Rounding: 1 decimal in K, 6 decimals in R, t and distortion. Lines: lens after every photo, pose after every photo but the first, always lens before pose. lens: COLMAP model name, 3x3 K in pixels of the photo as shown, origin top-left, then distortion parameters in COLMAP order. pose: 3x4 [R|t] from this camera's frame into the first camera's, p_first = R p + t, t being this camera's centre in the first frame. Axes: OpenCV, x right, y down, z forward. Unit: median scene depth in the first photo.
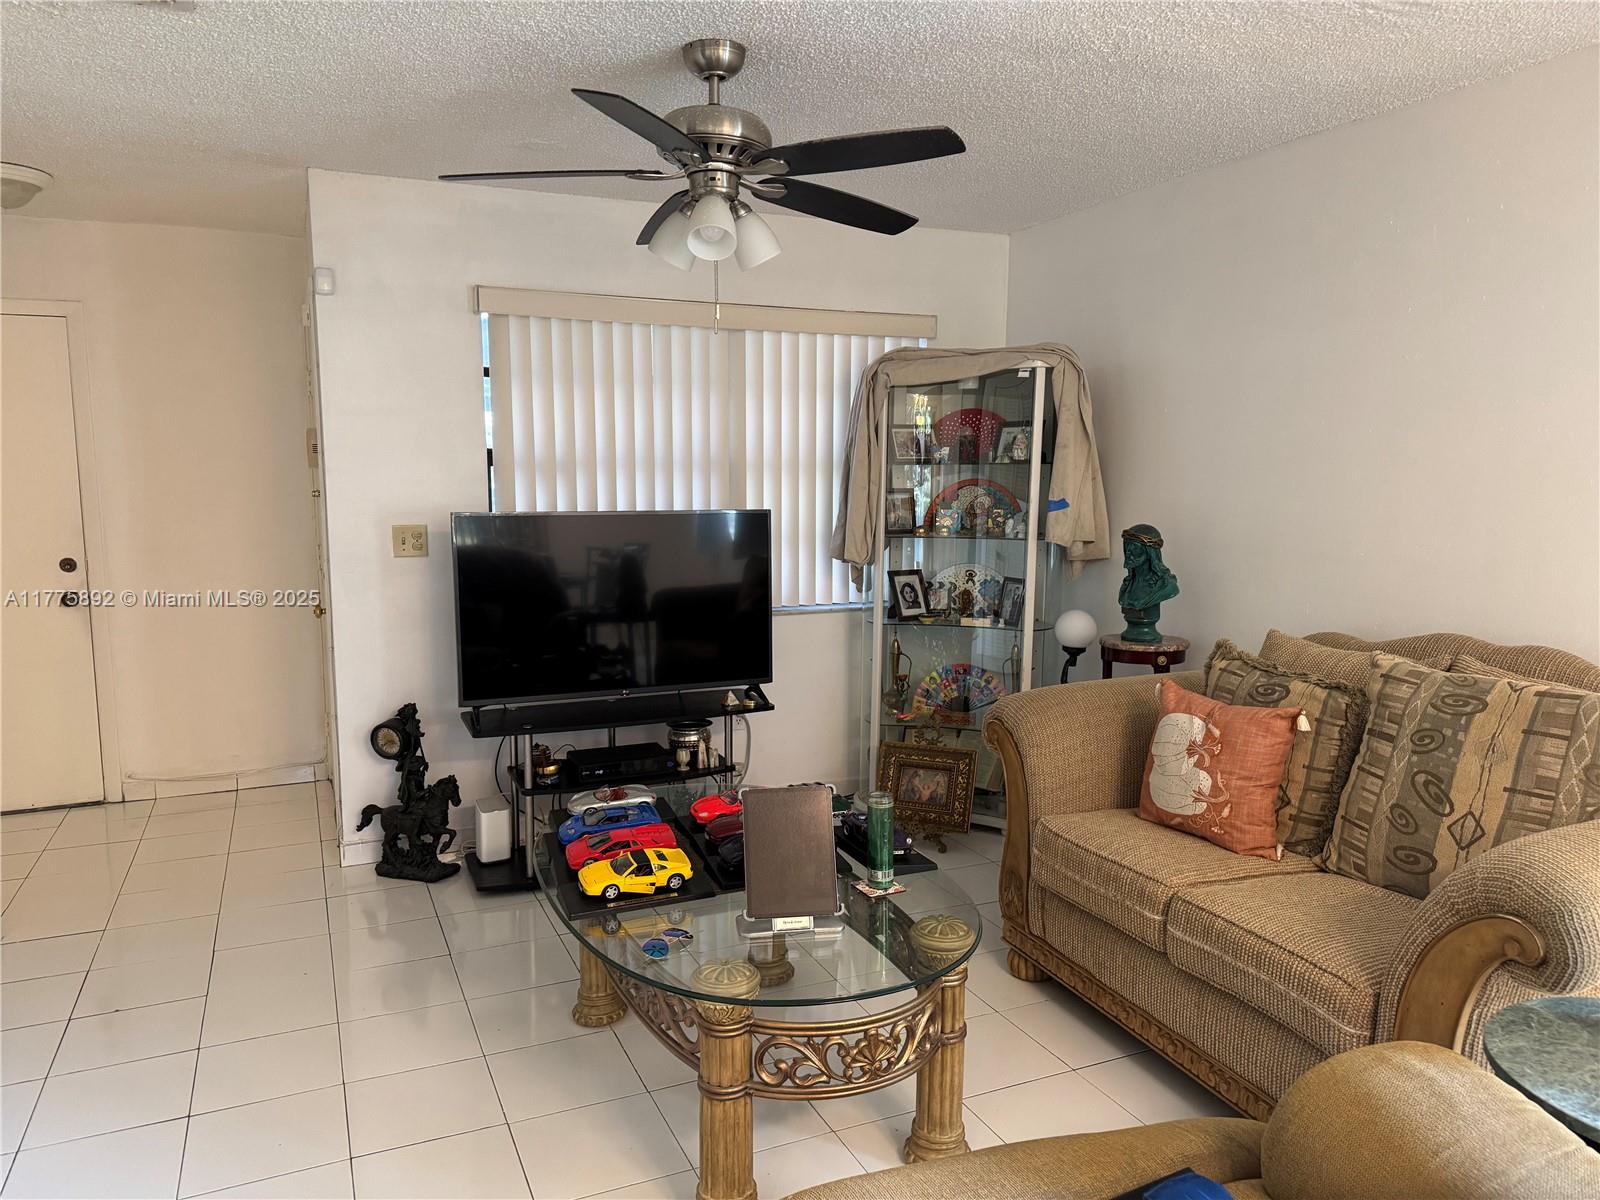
lens RADIAL K [[1102.5, 0, 806.3], [0, 1102.5, 597.9], [0, 0, 1]] dist [0.126142, -0.200281]
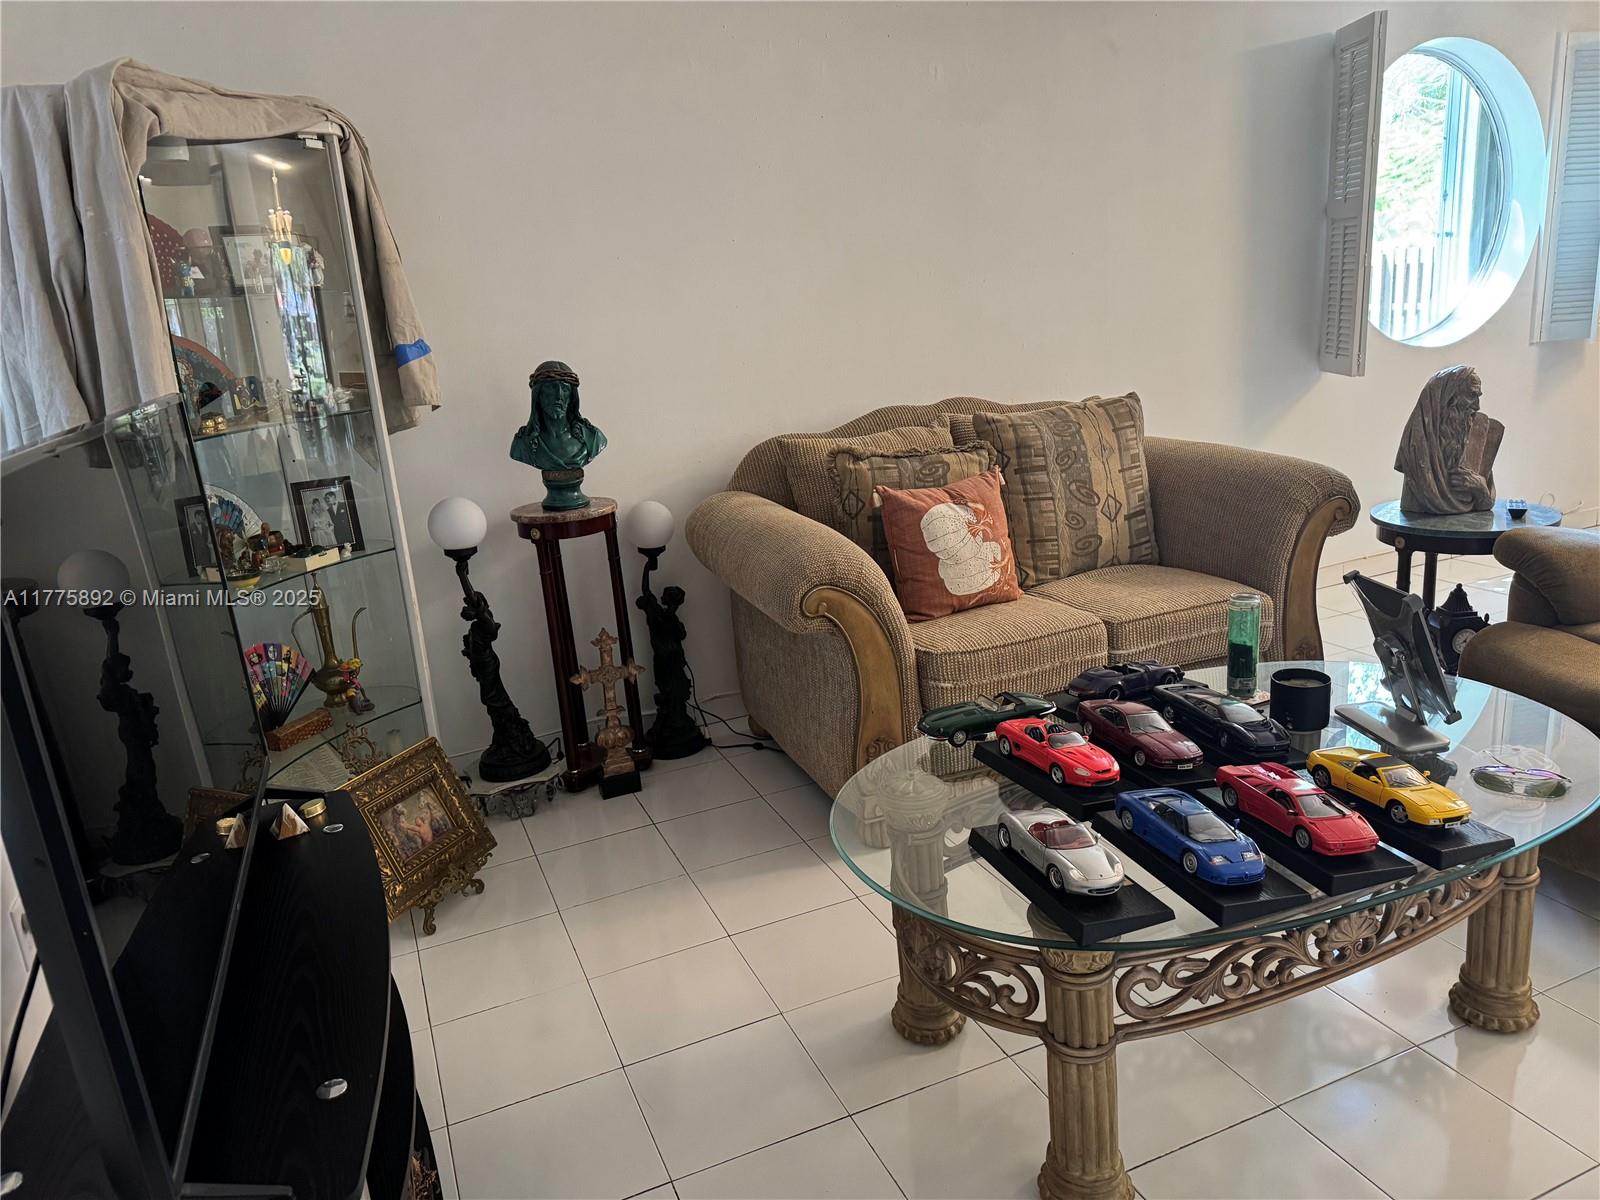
lens RADIAL K [[1102.5, 0, 806.3], [0, 1102.5, 597.9], [0, 0, 1]] dist [0.126142, -0.200281]
pose [[0.031520, -0.268061, 0.962886, -0.763327], [0.191342, 0.947166, 0.257421, -0.115309], [-0.981017, 0.176126, 0.081146, 1.190233]]
